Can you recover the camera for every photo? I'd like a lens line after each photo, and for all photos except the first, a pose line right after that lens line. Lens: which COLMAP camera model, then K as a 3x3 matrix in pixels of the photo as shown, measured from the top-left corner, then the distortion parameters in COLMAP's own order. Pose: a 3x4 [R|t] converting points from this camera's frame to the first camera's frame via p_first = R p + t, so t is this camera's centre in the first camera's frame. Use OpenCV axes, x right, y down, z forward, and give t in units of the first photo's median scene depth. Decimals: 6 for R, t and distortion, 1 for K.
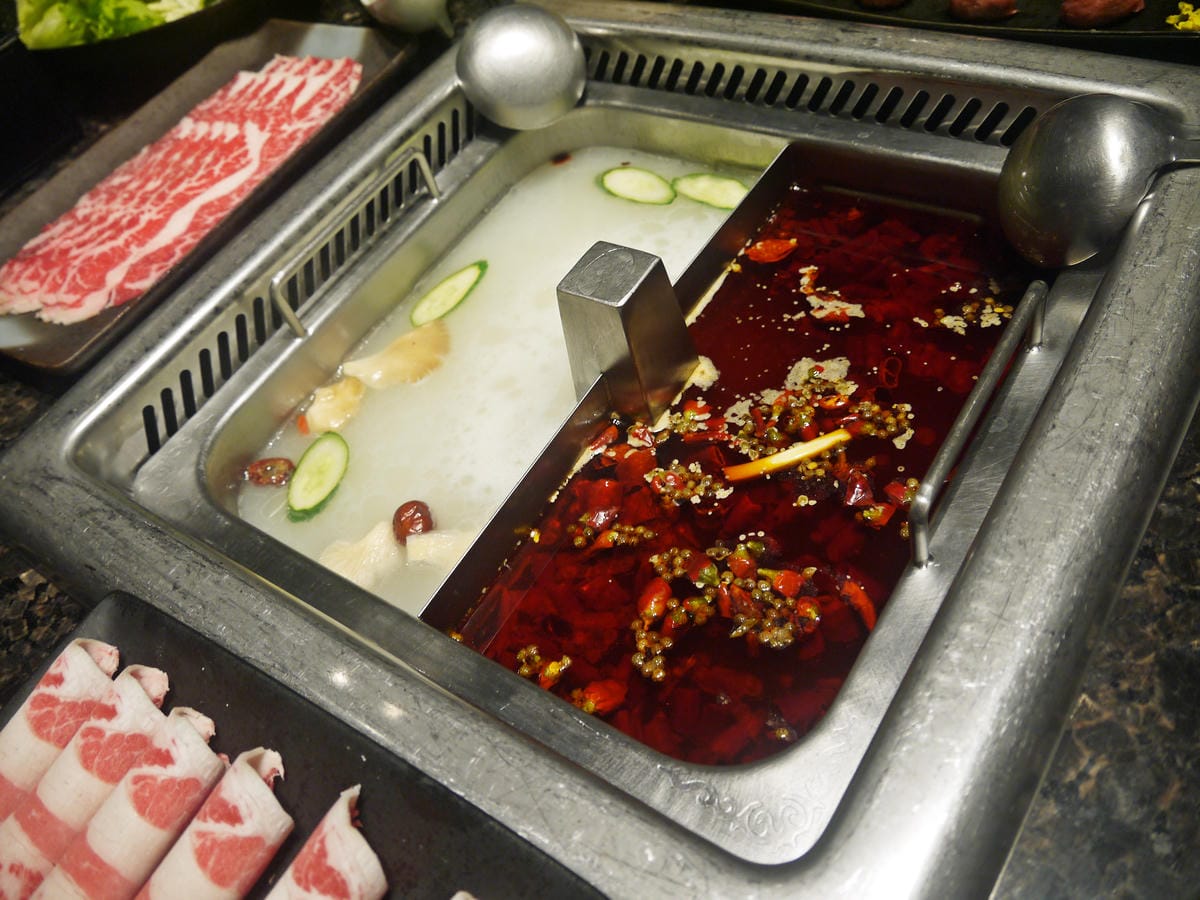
lens RADIAL K [[998.2, 0, 604.8], [0, 998.2, 446.6], [0, 0, 1]] dist [-0.013081, 0.021350]
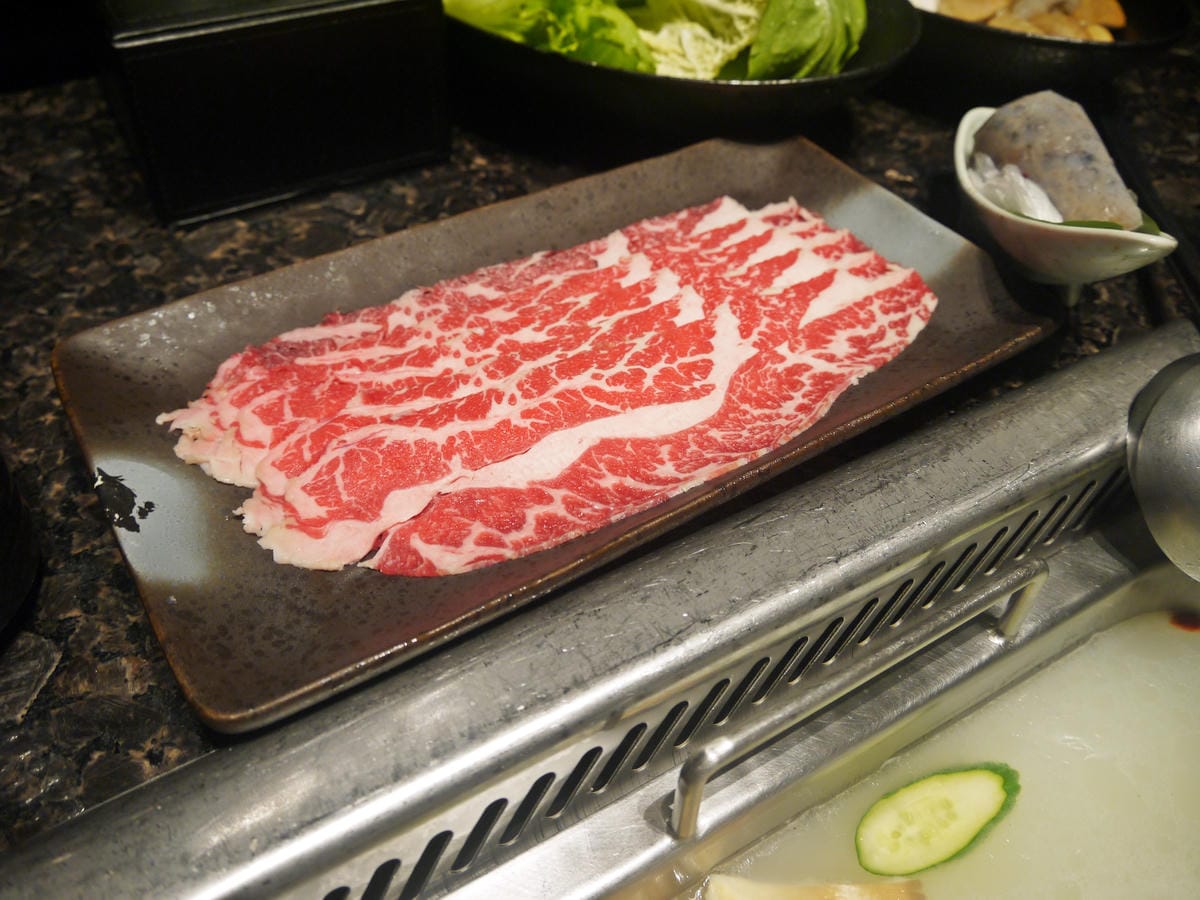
lens RADIAL K [[998.2, 0, 594.7], [0, 998.2, 451.0], [0, 0, 1]] dist [-0.013081, 0.021350]
pose [[0.871350, 0.478658, -0.107870, -0.327859], [-0.483386, 0.875147, -0.021338, -0.210199], [0.084189, 0.070736, 0.993936, 0.446534]]
